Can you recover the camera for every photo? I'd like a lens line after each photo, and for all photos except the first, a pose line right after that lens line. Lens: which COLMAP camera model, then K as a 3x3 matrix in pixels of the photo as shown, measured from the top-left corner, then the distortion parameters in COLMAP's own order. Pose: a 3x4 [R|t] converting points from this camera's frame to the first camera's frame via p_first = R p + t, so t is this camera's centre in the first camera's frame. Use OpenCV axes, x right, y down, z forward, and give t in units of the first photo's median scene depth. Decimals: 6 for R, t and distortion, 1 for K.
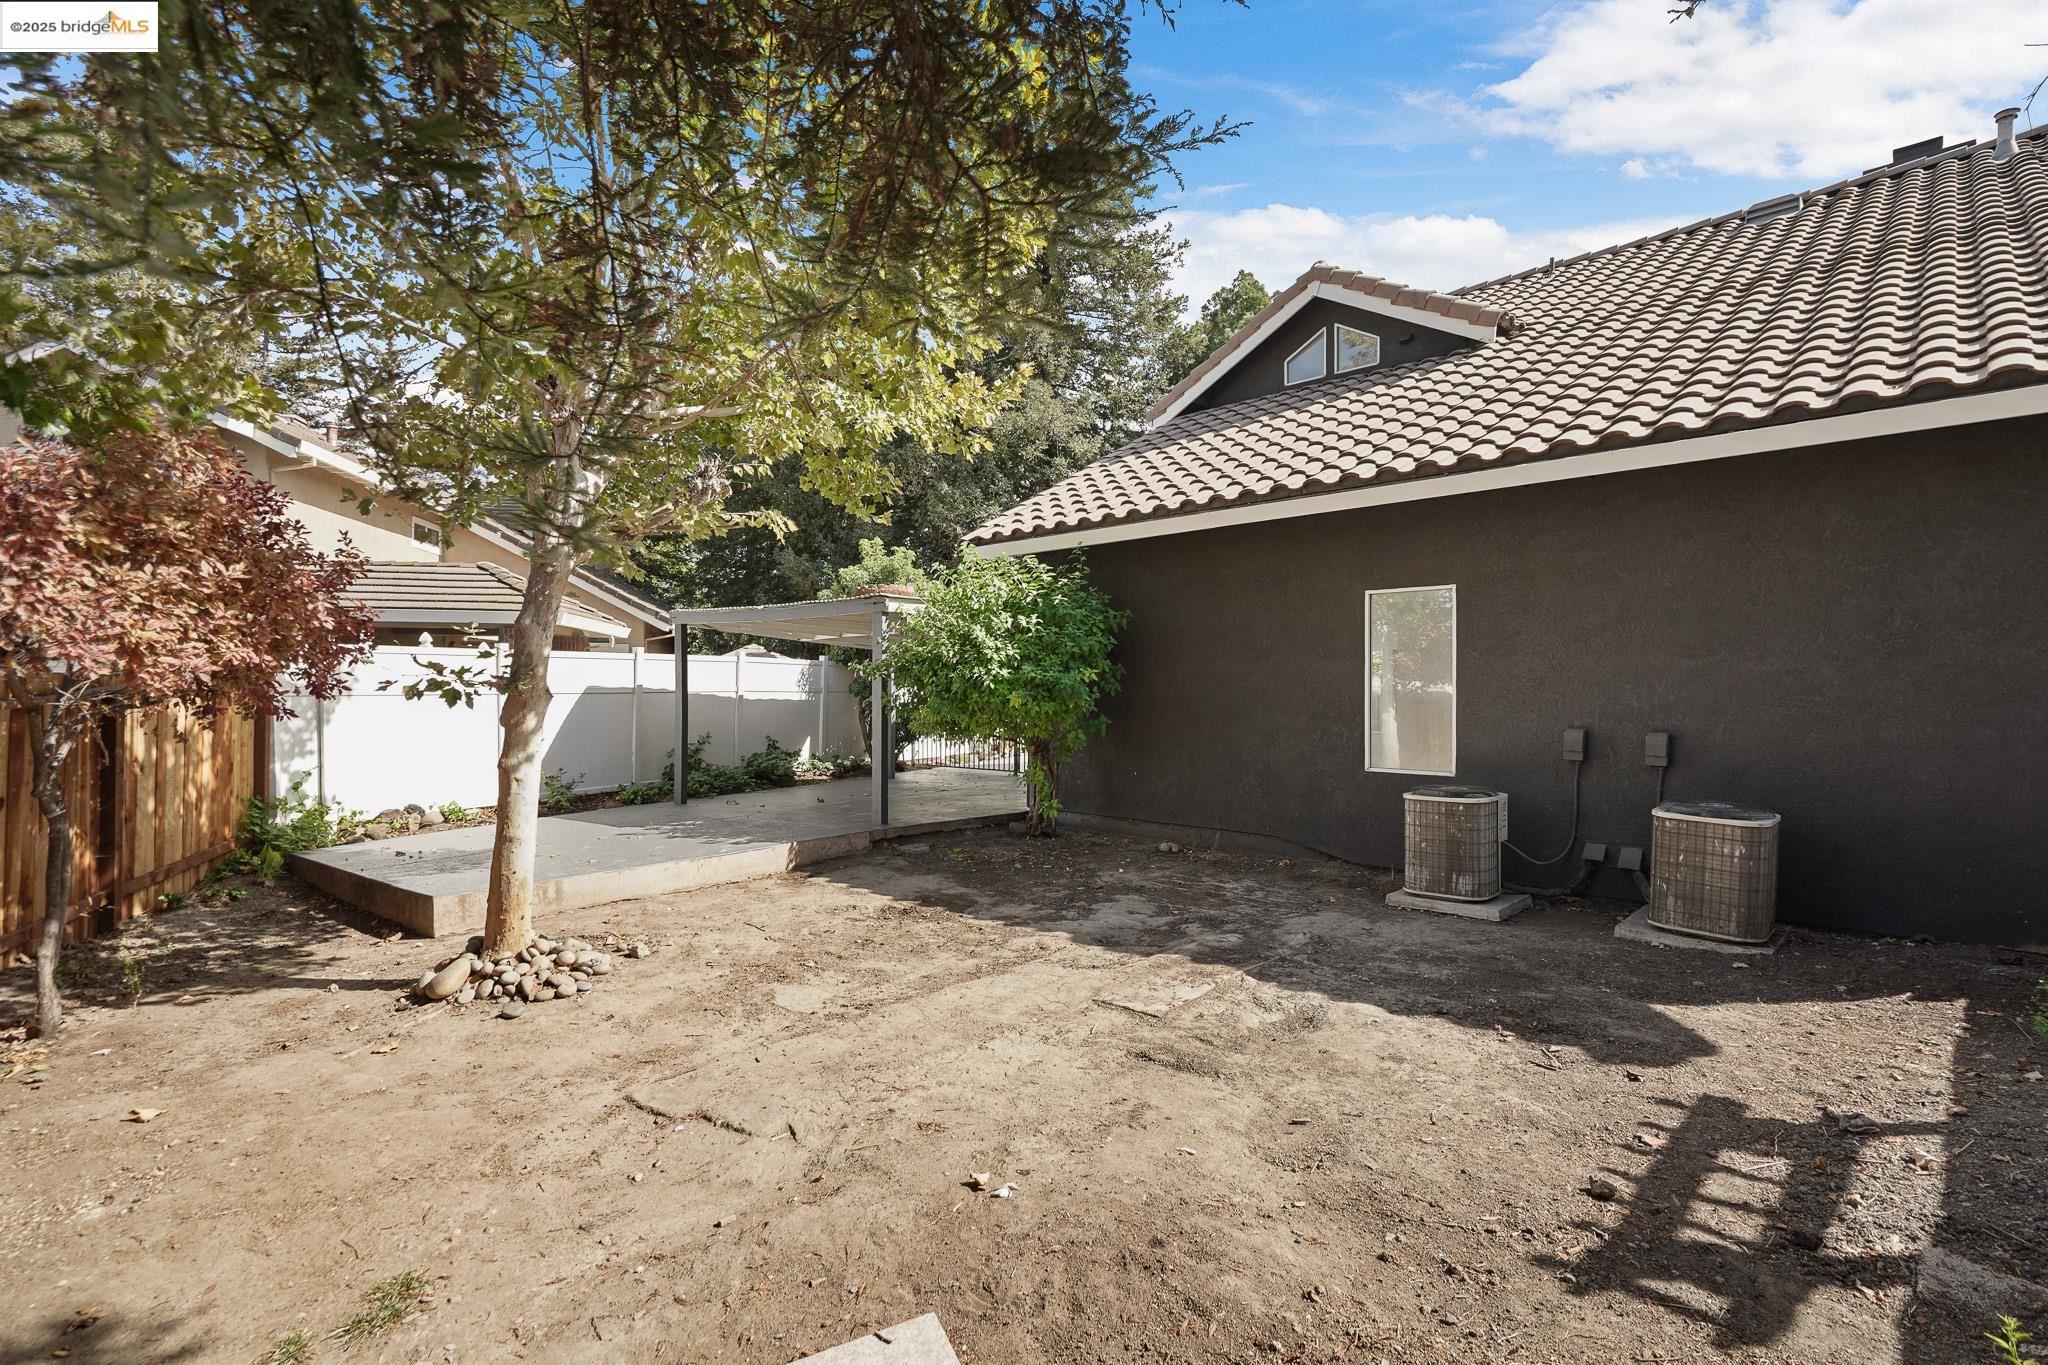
lens RADIAL K [[944.1, 0, 1008.6], [0, 944.1, 692.7], [0, 0, 1]] dist [-0.004926, 0.000034]
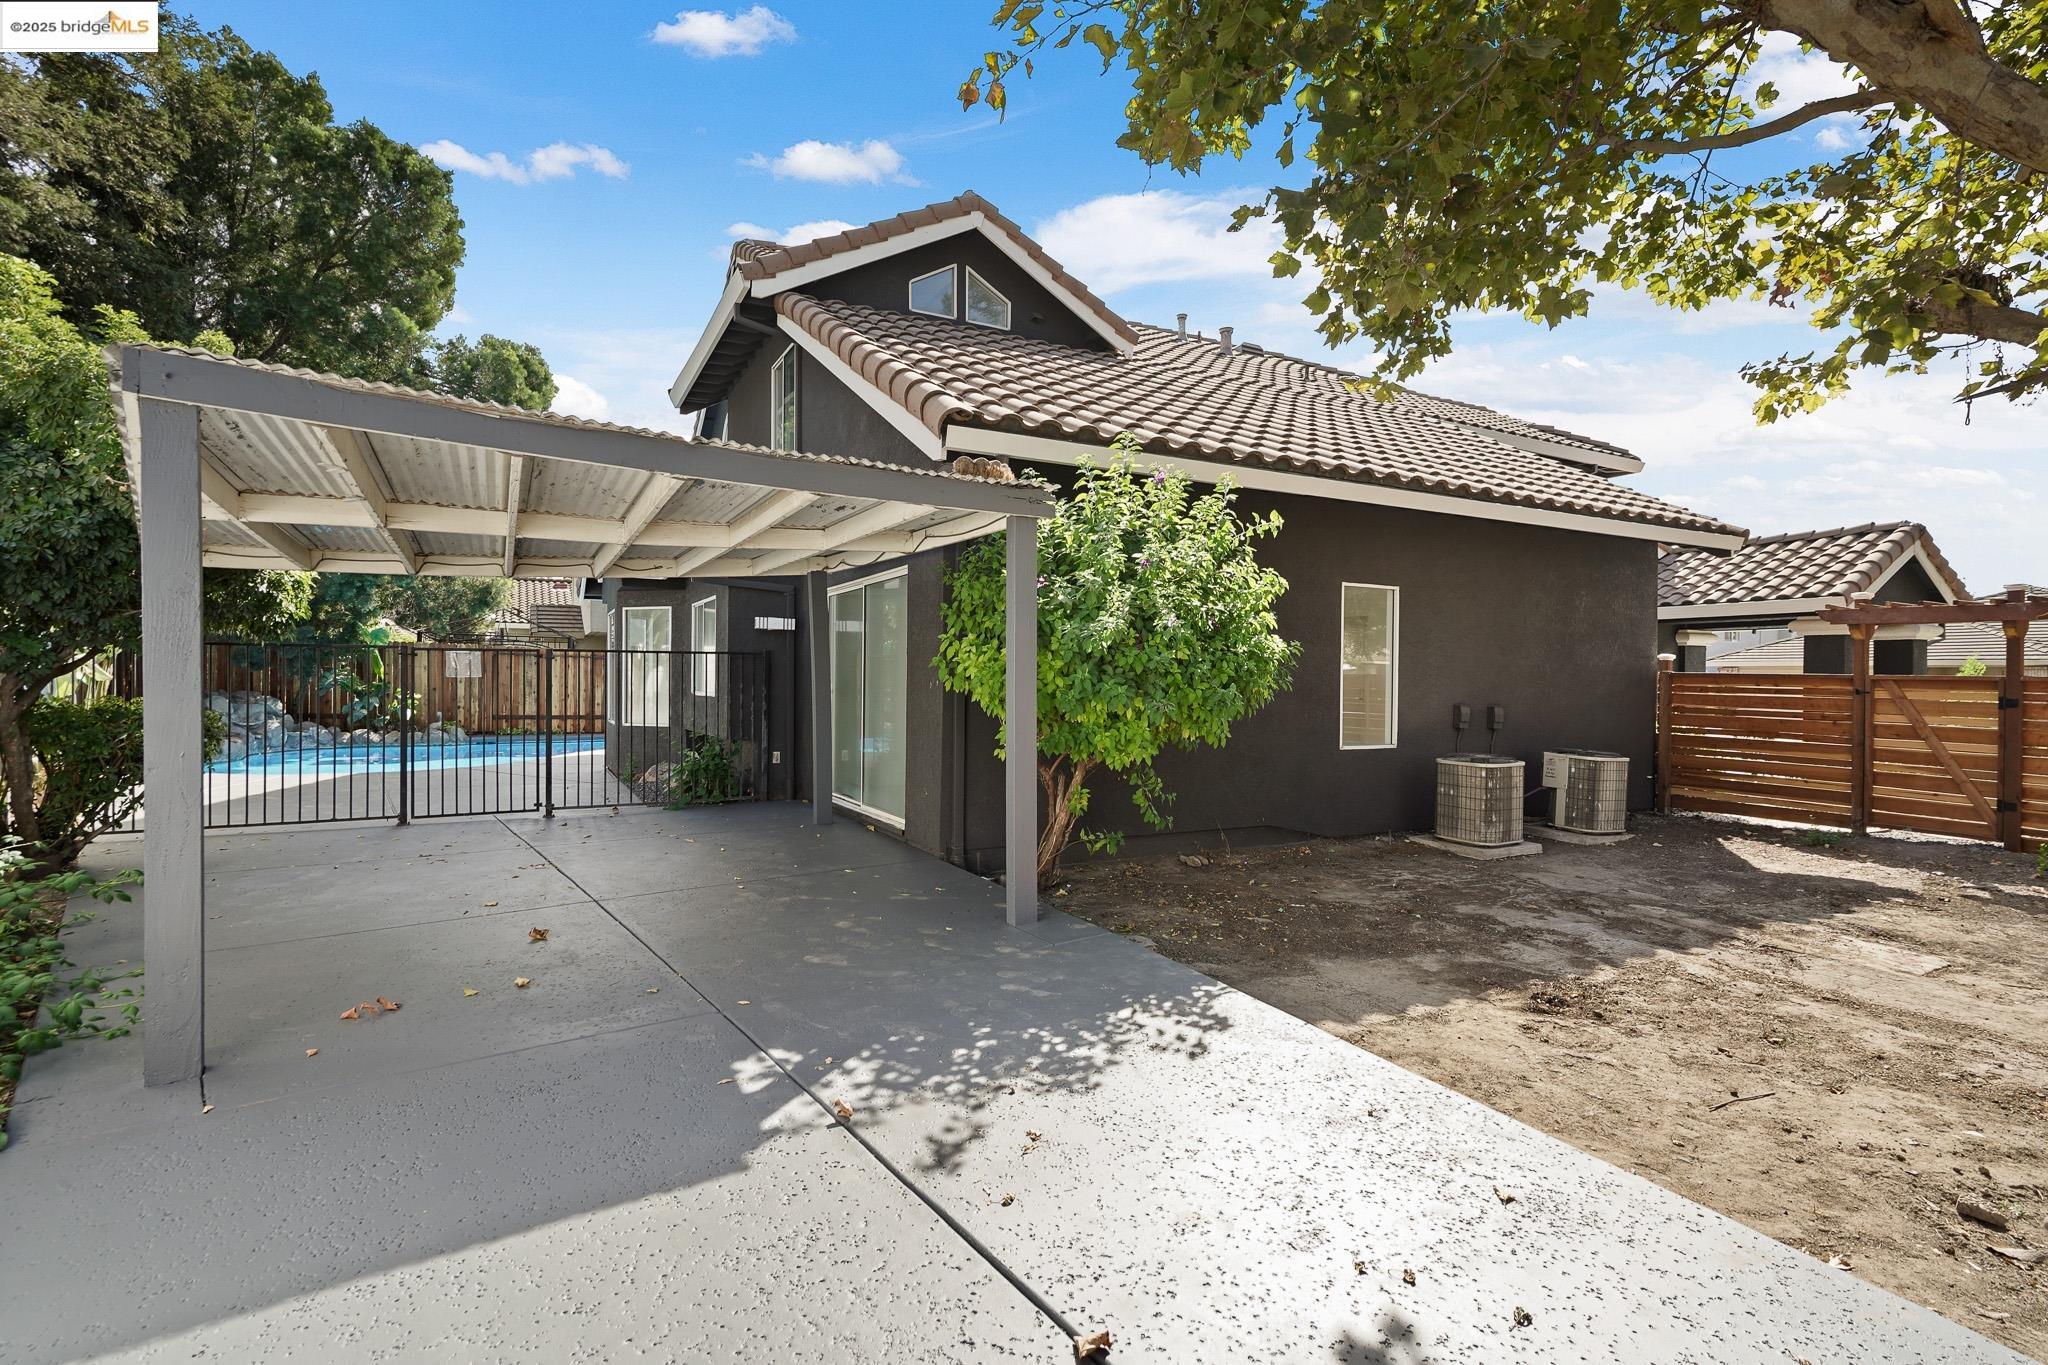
lens RADIAL K [[952.0, 0, 1019.4], [0, 952.0, 672.2], [0, 0, 1]] dist [-0.009631, 0.000309]
pose [[0.356231, -0.004421, 0.934387, -0.753688], [-0.014157, 0.999848, 0.010128, -0.010905], [-0.934290, -0.016836, 0.356115, 0.934784]]
